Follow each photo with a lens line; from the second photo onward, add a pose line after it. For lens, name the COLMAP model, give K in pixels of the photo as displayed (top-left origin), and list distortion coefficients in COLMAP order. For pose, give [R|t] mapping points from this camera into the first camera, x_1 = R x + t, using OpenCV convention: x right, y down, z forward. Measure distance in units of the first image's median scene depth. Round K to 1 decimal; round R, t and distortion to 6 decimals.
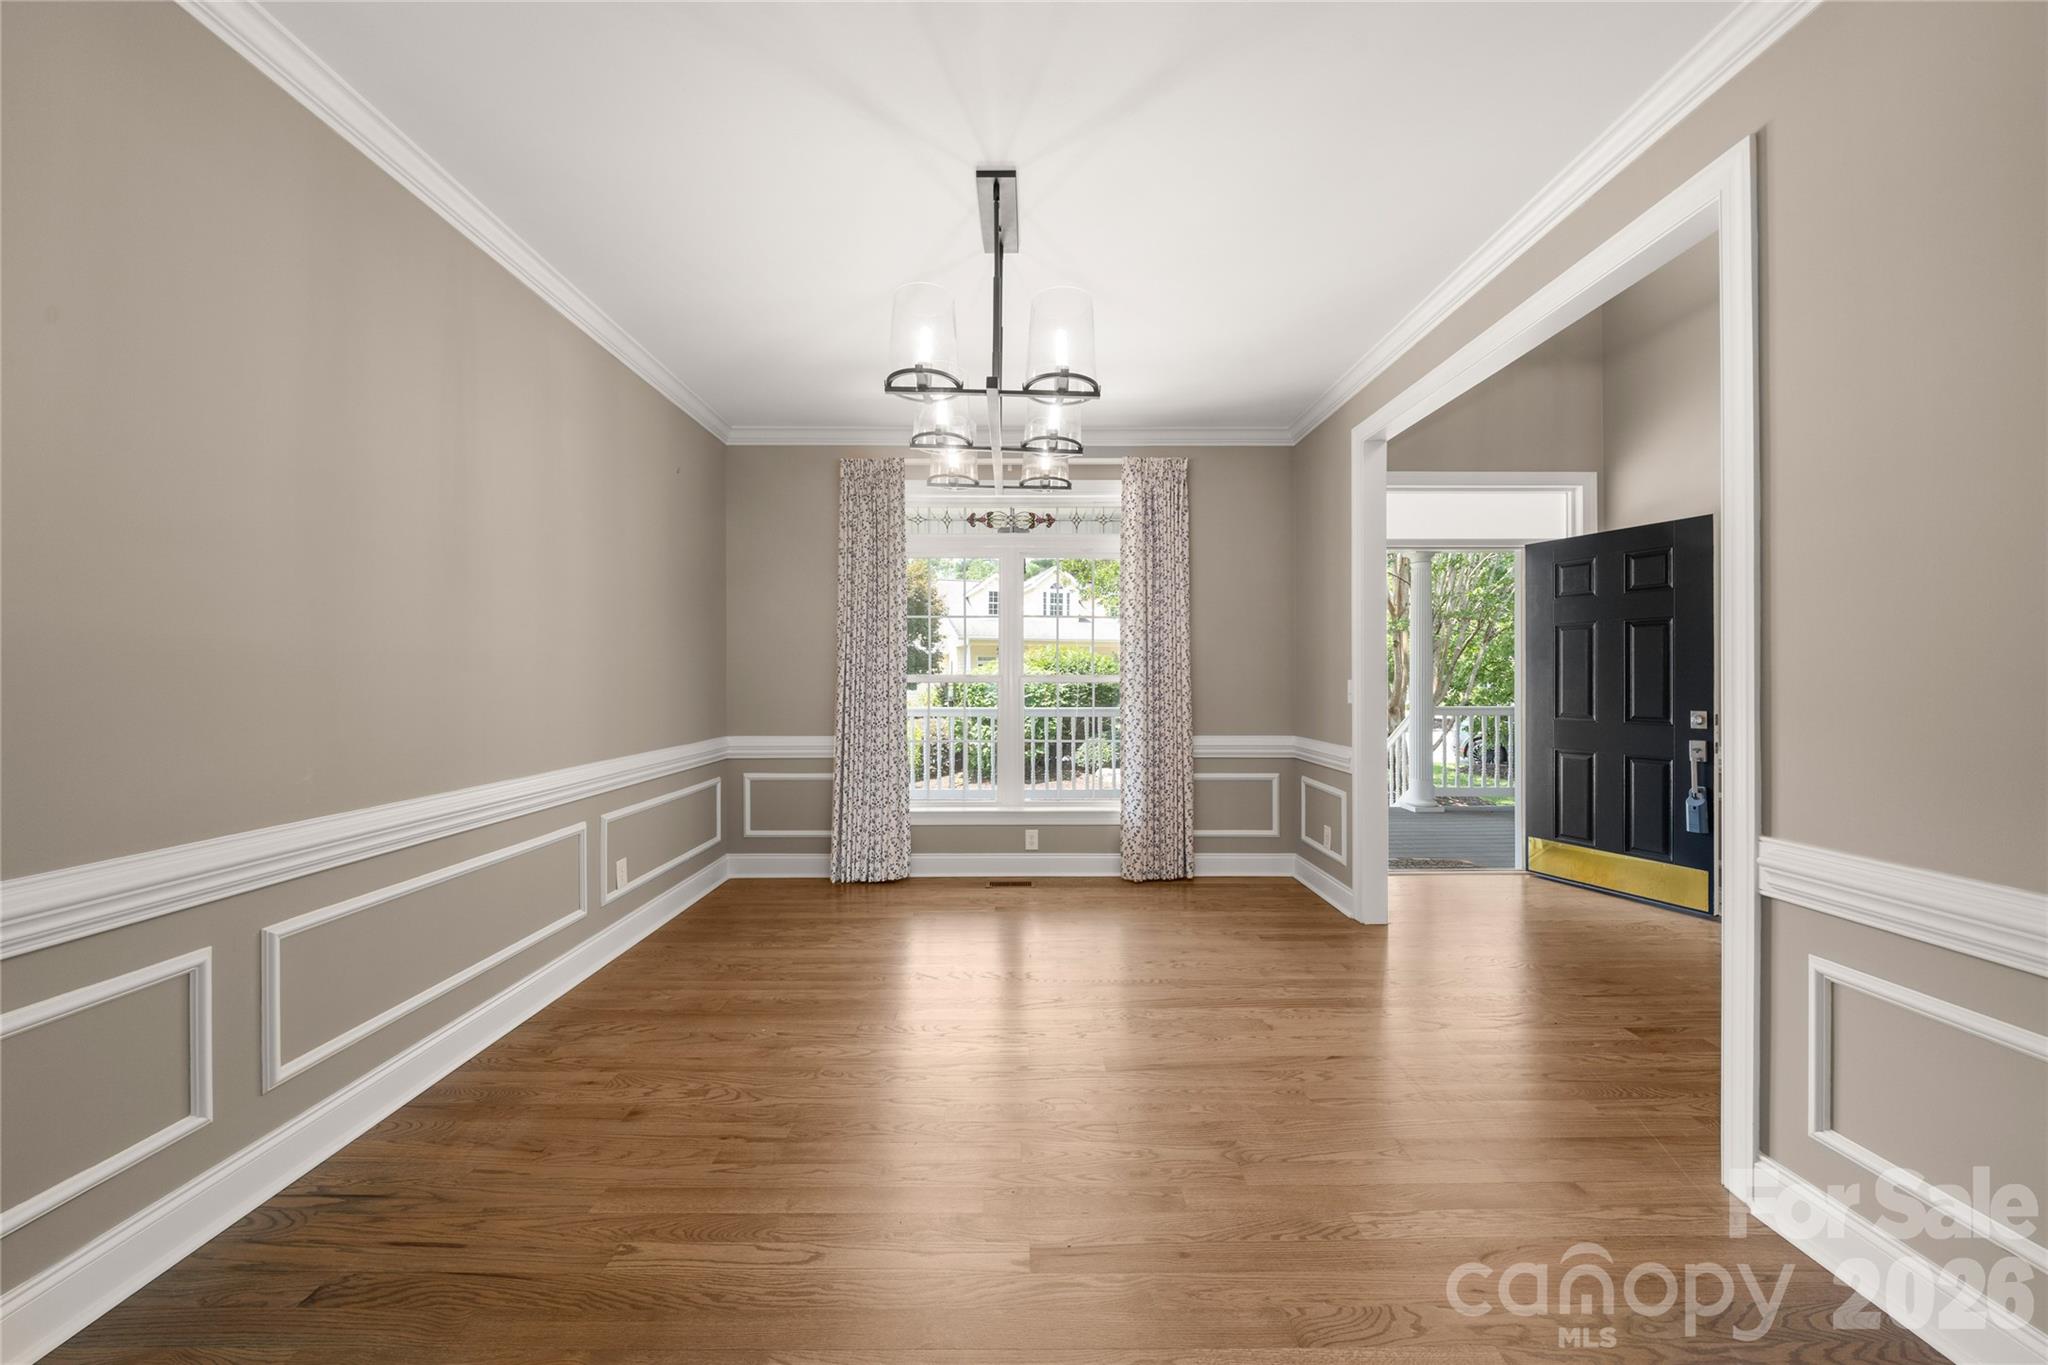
lens RADIAL K [[712.9, 0, 1025.6], [0, 712.9, 675.8], [0, 0, 1]] dist [-0.008118, 0.000801]
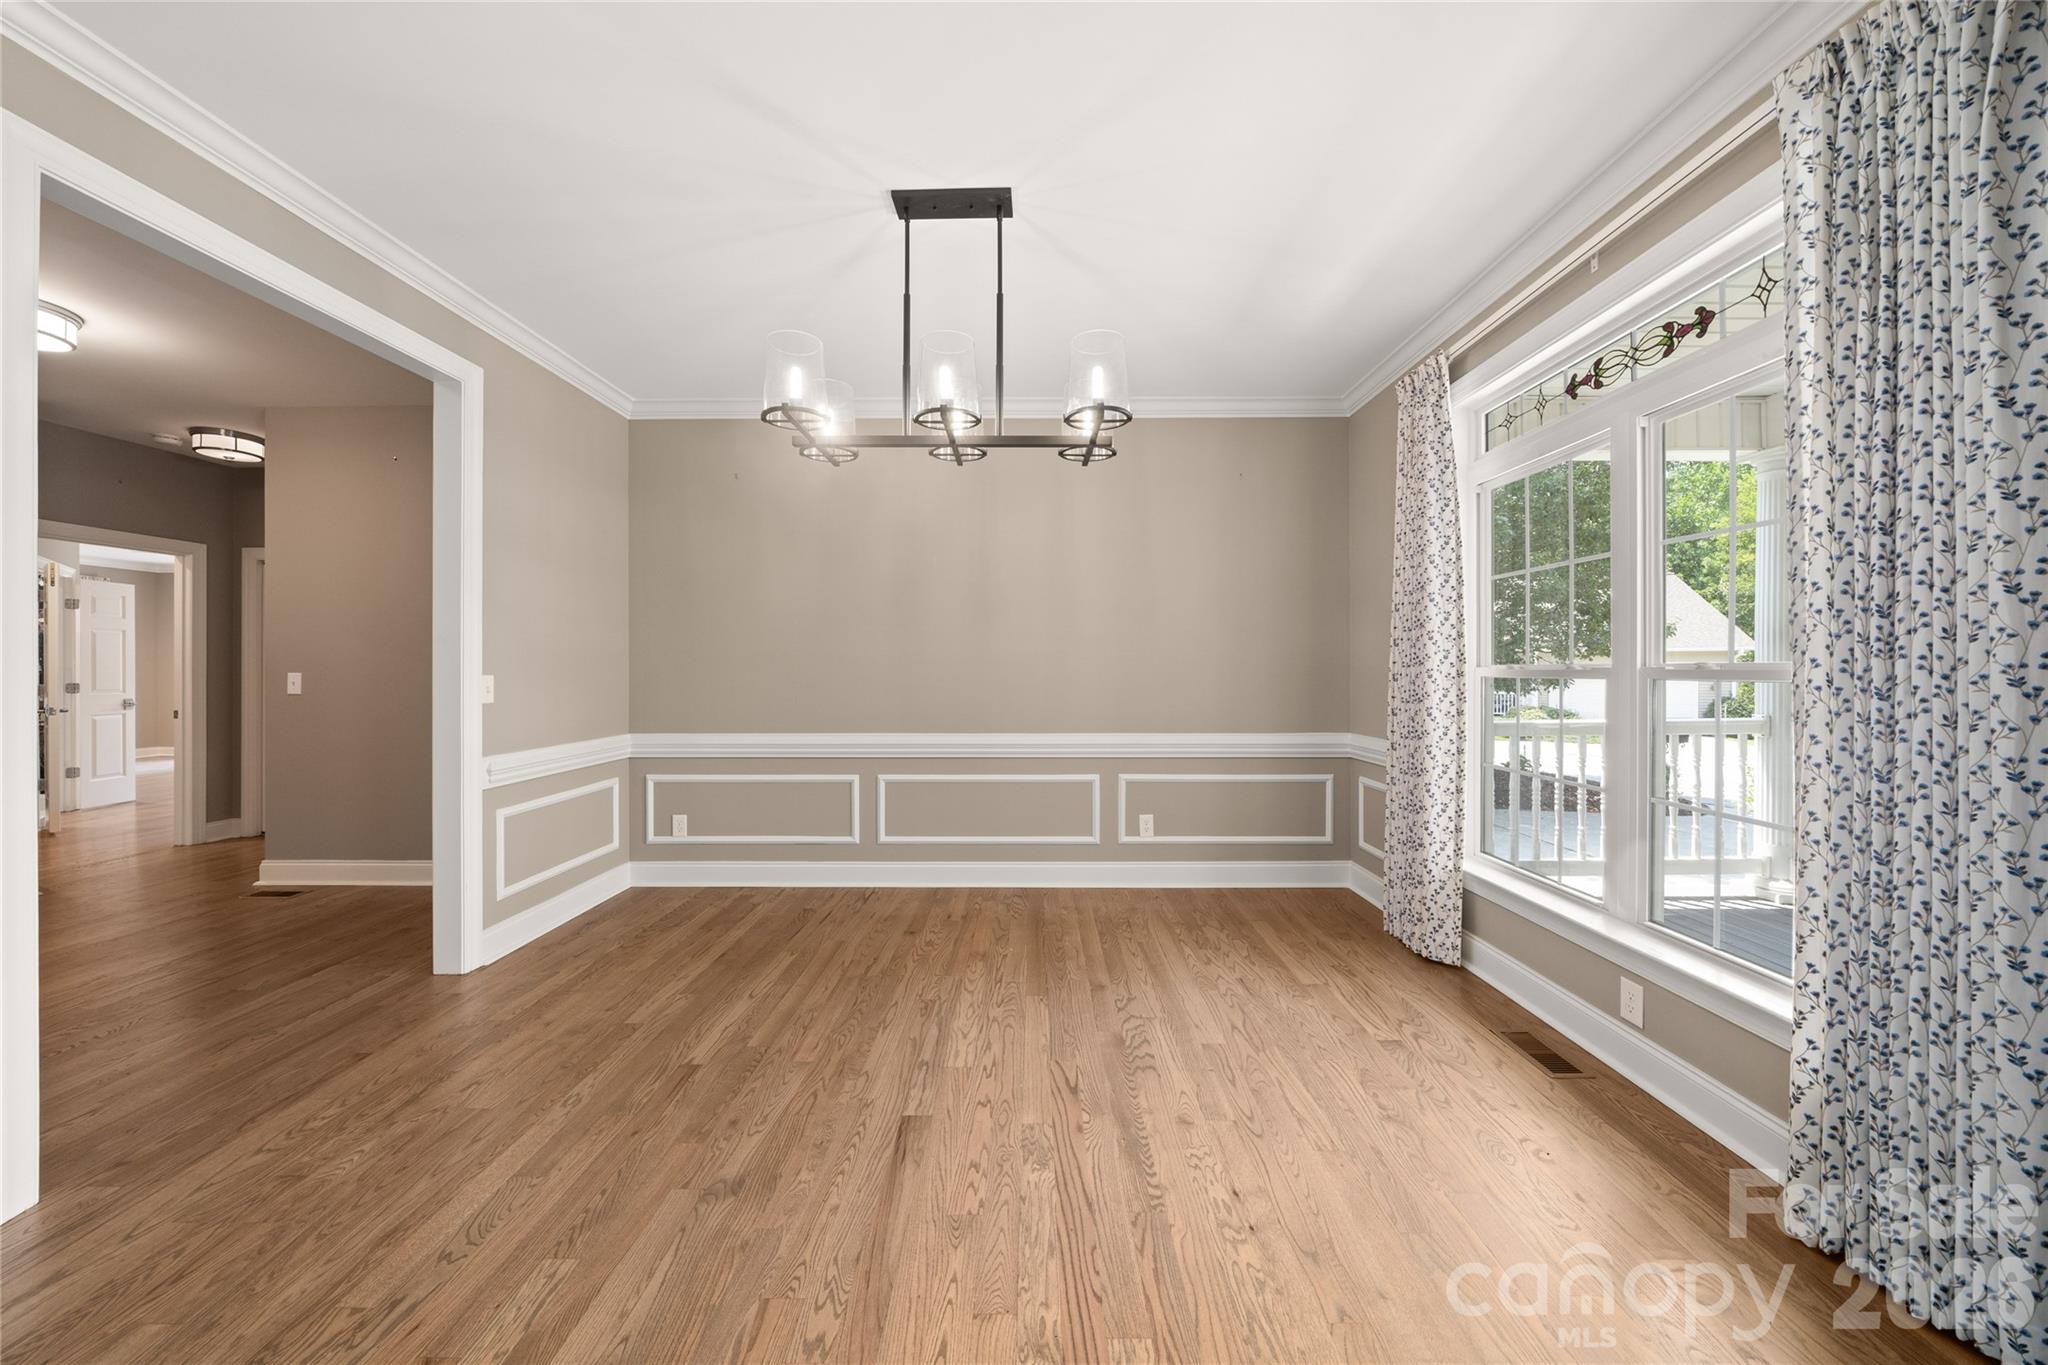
lens RADIAL K [[712.9, 0, 1017.9], [0, 712.9, 668.9], [0, 0, 1]] dist [-0.008118, 0.000801]
pose [[-0.023956, 0.000024, -0.999713, 0.660991], [0.001185, 0.999999, -0.000004, 0.002539], [0.999712, -0.001184, -0.023956, 0.776440]]
